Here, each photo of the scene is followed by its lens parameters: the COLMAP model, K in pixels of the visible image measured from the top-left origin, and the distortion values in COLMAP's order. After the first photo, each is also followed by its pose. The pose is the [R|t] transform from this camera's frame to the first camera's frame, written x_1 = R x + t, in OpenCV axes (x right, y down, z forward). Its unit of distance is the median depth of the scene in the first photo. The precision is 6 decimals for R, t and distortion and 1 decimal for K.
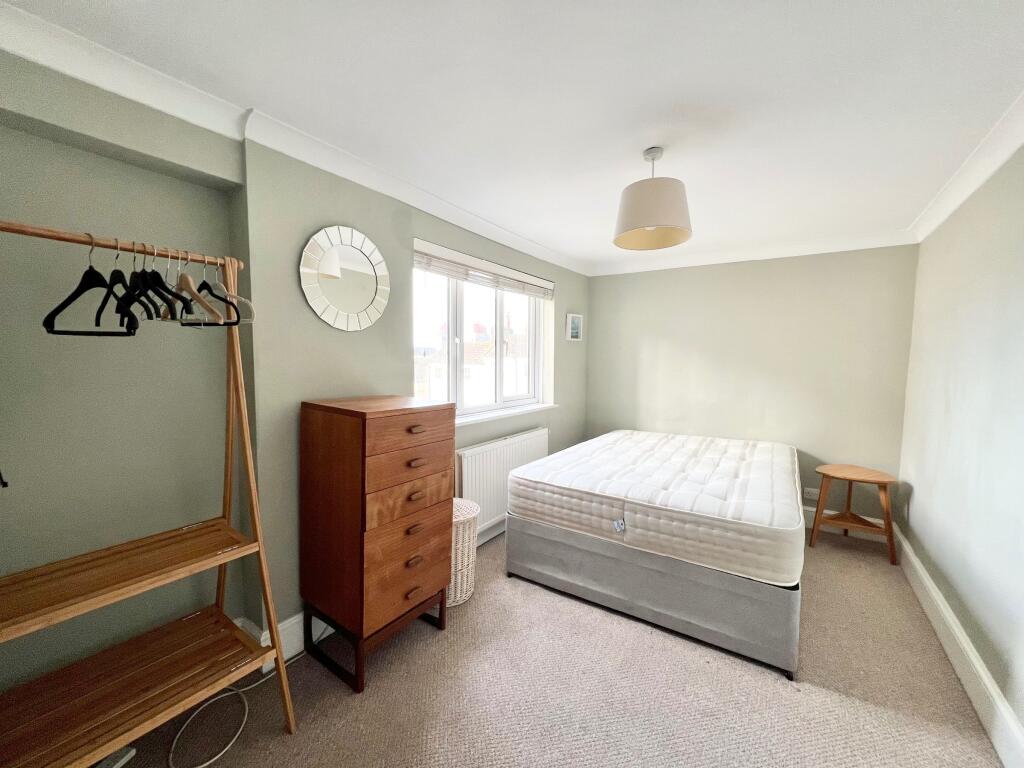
lens RADIAL K [[408.3, 0, 510.2], [0, 408.3, 384.2], [0, 0, 1]] dist [-0.000292, -0.000376]
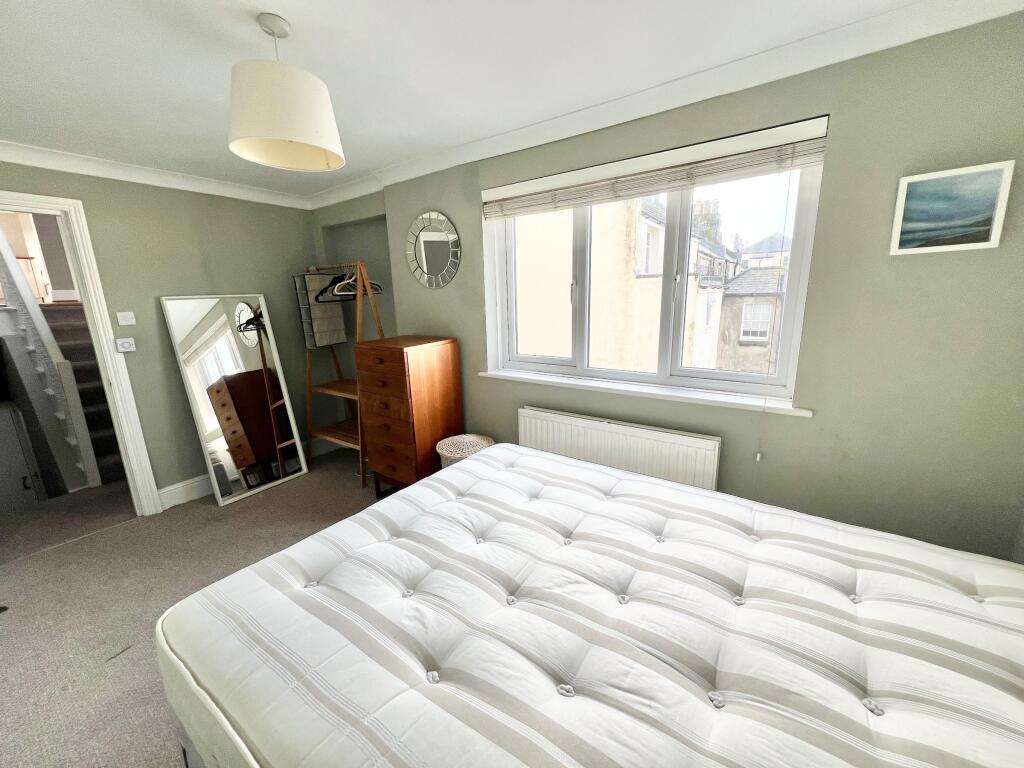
lens RADIAL K [[408.3, 0, 511.5], [0, 408.3, 383.1], [0, 0, 1]] dist [-0.000292, -0.000376]
pose [[-0.016541, 0.214987, -0.976477, 0.845878], [-0.034873, 0.975892, 0.215449, -0.101053], [0.999255, 0.037616, -0.008645, 1.049758]]
